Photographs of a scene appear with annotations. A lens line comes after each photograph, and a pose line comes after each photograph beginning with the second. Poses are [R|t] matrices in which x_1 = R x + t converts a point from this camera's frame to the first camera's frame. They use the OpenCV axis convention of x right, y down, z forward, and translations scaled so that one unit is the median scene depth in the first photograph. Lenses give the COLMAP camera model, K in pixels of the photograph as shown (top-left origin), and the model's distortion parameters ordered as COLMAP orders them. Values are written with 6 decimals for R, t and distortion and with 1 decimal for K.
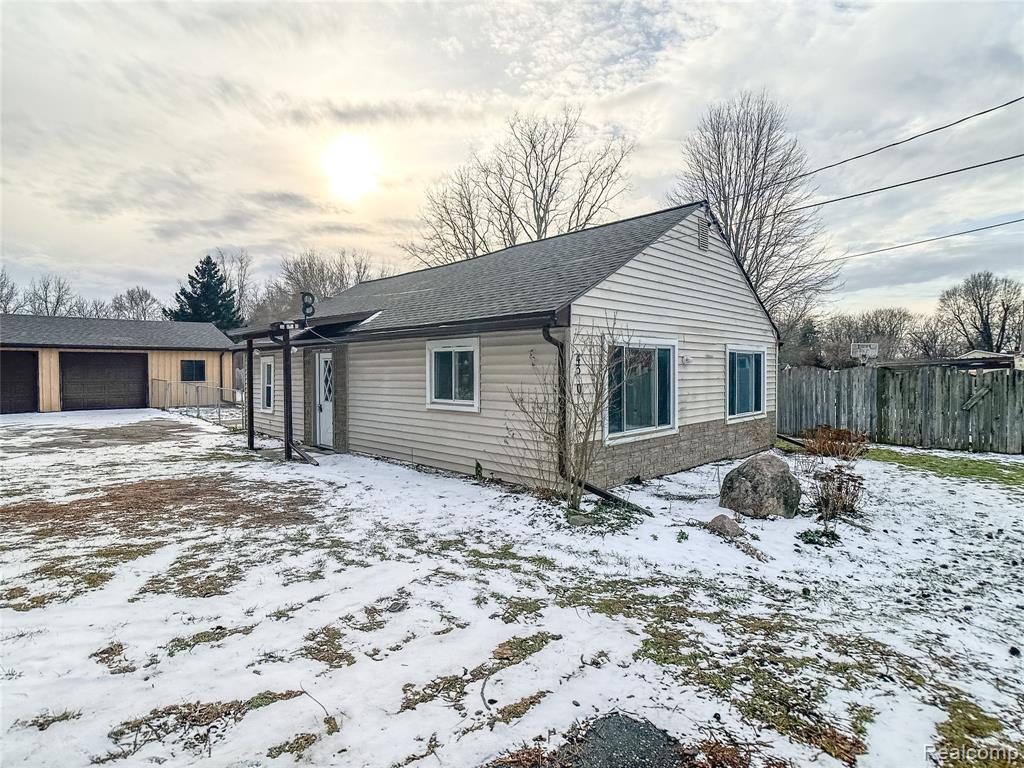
lens RADIAL K [[535.6, 0, 512.0], [0, 535.6, 384.0], [0, 0, 1]] dist [-0.031755, 0.001366]
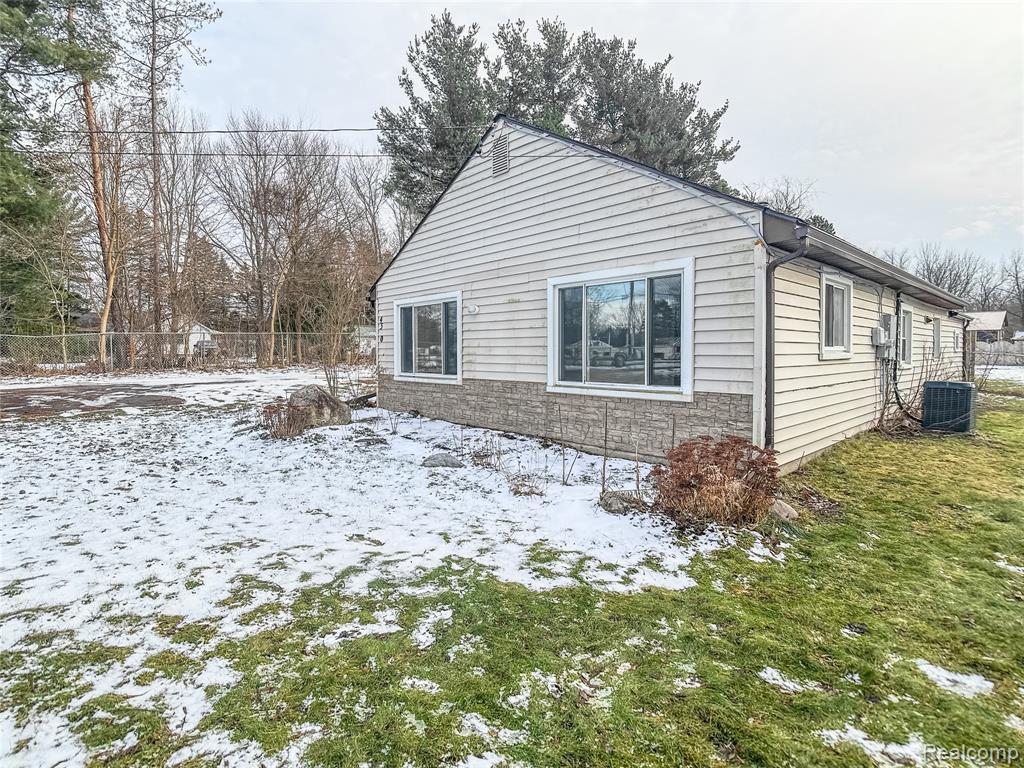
lens RADIAL K [[533.1, 0, 515.1], [0, 533.1, 369.0], [0, 0, 1]] dist [-0.040063, 0.000847]
pose [[-0.043759, 0.032913, -0.998500, 1.099433], [-0.024533, 0.999120, 0.034009, 0.022641], [0.998741, 0.025984, -0.042913, 0.978611]]
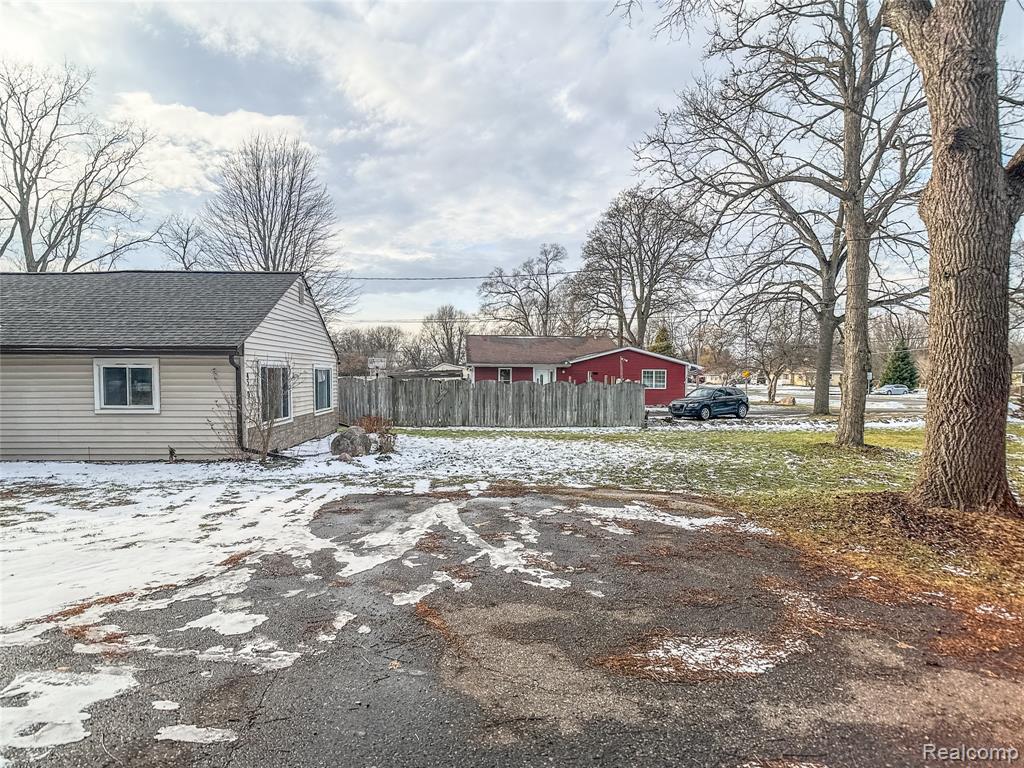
lens RADIAL K [[541.3, 0, 512.0], [0, 541.3, 384.0], [0, 0, 1]] dist [-0.047366, -0.001024]
pose [[0.661247, -0.006906, 0.750136, -0.375954], [0.015516, 0.999870, -0.004472, -0.001295], [-0.750008, 0.014596, 0.661268, -0.446749]]
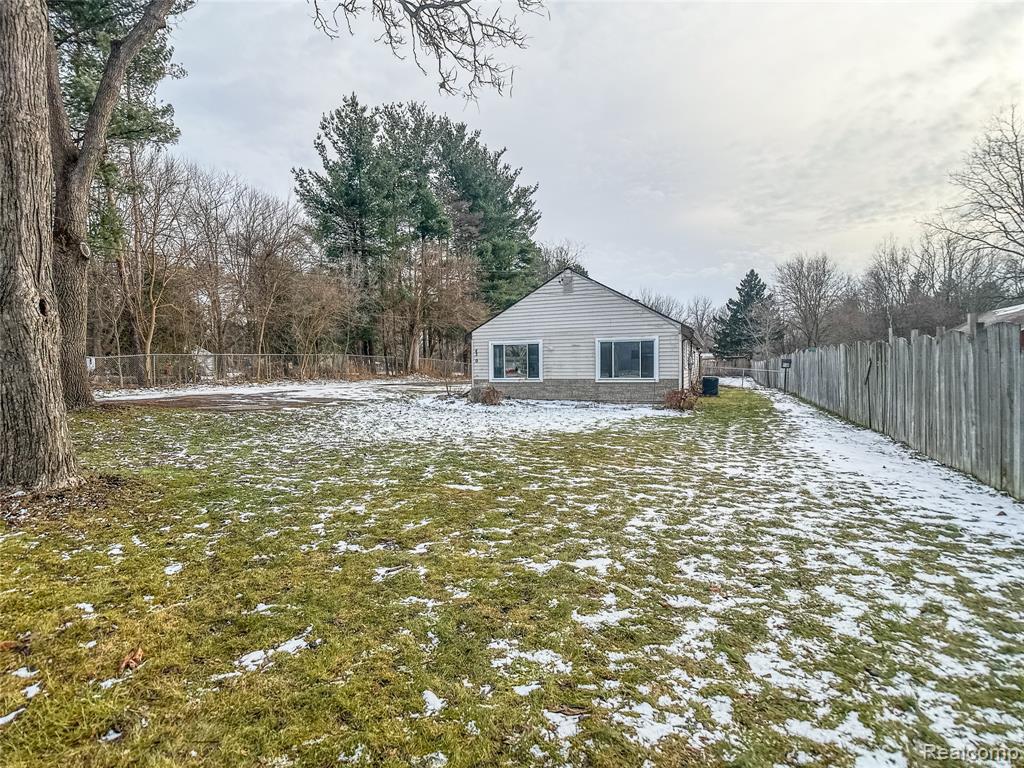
lens RADIAL K [[542.4, 0, 512.0], [0, 542.4, 384.0], [0, 0, 1]] dist [-0.023048, 0.000734]
pose [[0.395377, 0.021001, -0.918279, 1.963739], [-0.015559, 0.999748, 0.016165, 0.056572], [0.918387, 0.007897, 0.395604, 0.011314]]
